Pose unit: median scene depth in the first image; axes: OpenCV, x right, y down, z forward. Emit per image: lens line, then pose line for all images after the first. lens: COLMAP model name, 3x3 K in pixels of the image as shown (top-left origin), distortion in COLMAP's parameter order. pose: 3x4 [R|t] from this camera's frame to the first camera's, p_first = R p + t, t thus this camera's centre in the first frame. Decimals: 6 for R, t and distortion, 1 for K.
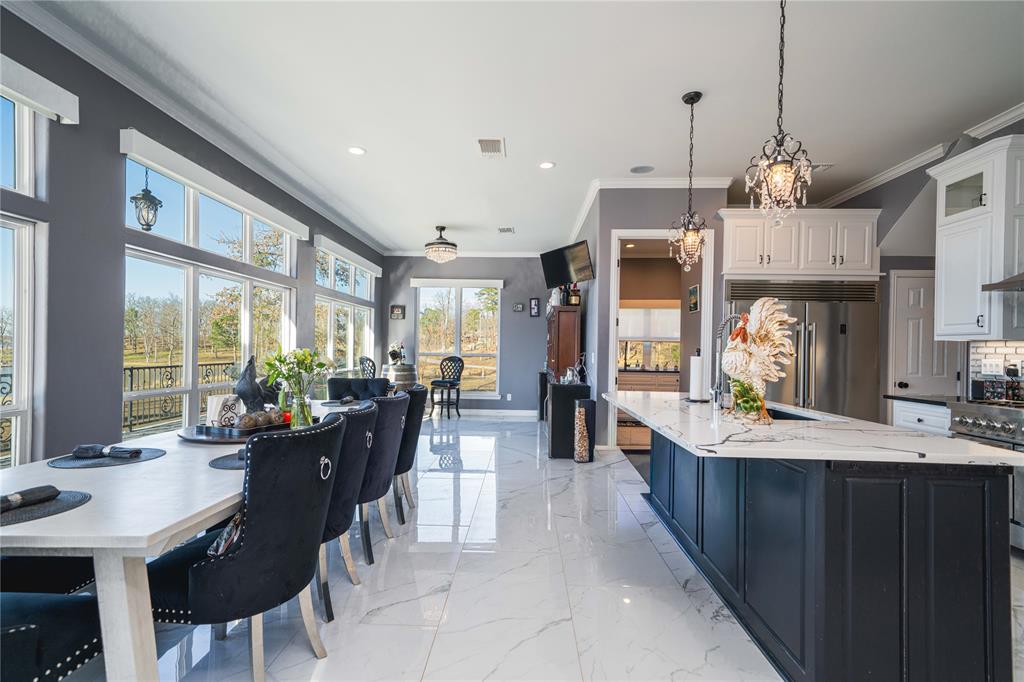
lens RADIAL K [[477.9, 0, 506.6], [0, 477.9, 348.8], [0, 0, 1]] dist [0.022432, 0.000076]
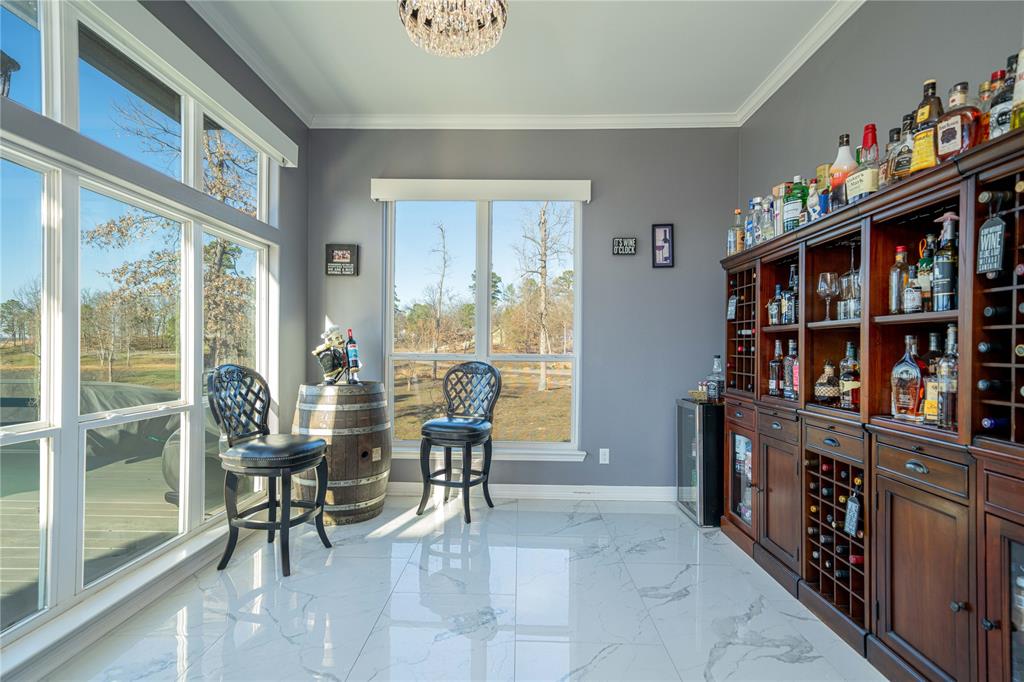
lens RADIAL K [[541.1, 0, 512.0], [0, 541.1, 341.0], [0, 0, 1]] dist [0.001045, 0.000036]
pose [[0.999904, -0.008681, 0.010844, -0.087228], [0.008795, 0.999905, -0.010582, 0.002679], [-0.010751, 0.010676, 0.999885, 0.546684]]
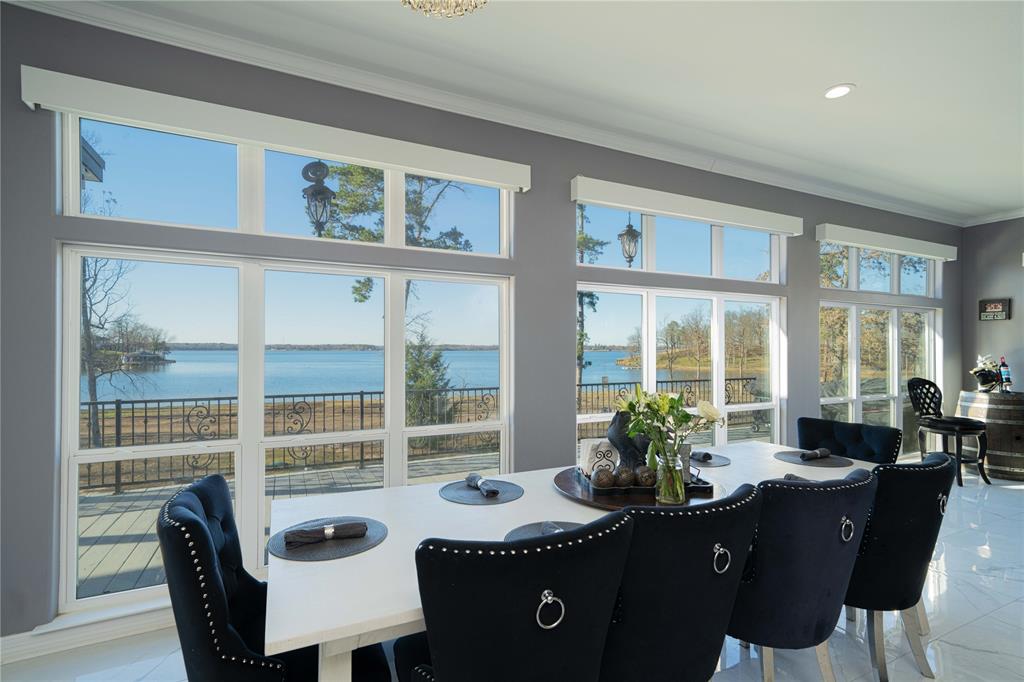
lens RADIAL K [[464.2, 0, 507.4], [0, 464.2, 346.3], [0, 0, 1]] dist [0.014999, 0.000587]
pose [[0.464243, -0.018213, -0.885521, 0.029080], [0.002322, 0.999810, -0.019346, -0.017927], [0.885705, 0.006925, 0.464197, 0.138967]]
